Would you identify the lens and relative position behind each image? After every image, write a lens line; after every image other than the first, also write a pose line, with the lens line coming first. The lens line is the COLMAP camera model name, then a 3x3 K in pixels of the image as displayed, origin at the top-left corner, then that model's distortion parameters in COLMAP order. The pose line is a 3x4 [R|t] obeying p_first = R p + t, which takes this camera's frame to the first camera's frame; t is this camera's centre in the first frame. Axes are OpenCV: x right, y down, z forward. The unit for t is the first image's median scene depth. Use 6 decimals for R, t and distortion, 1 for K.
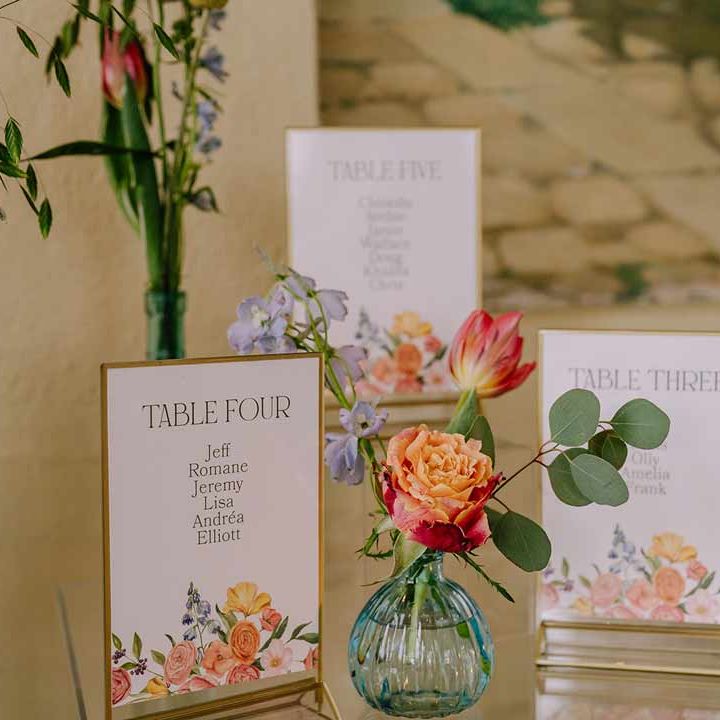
lens RADIAL K [[1425.1, 0, 360.0], [0, 1425.1, 360.0], [0, 0, 1]] dist [-0.042269, 0.208062]
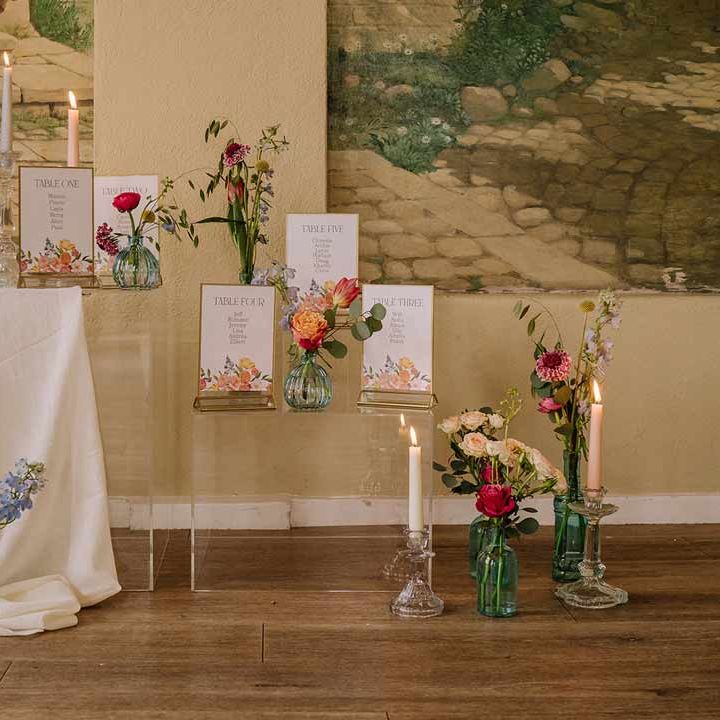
lens RADIAL K [[1253.2, 0, 360.0], [0, 1253.2, 360.0], [0, 0, 1]] dist [-0.106469, -0.003894]
pose [[0.975601, 0.032309, -0.217160, 0.611109], [-0.043580, 0.997929, -0.047311, 0.226646], [0.215181, 0.055621, 0.974989, -1.300239]]
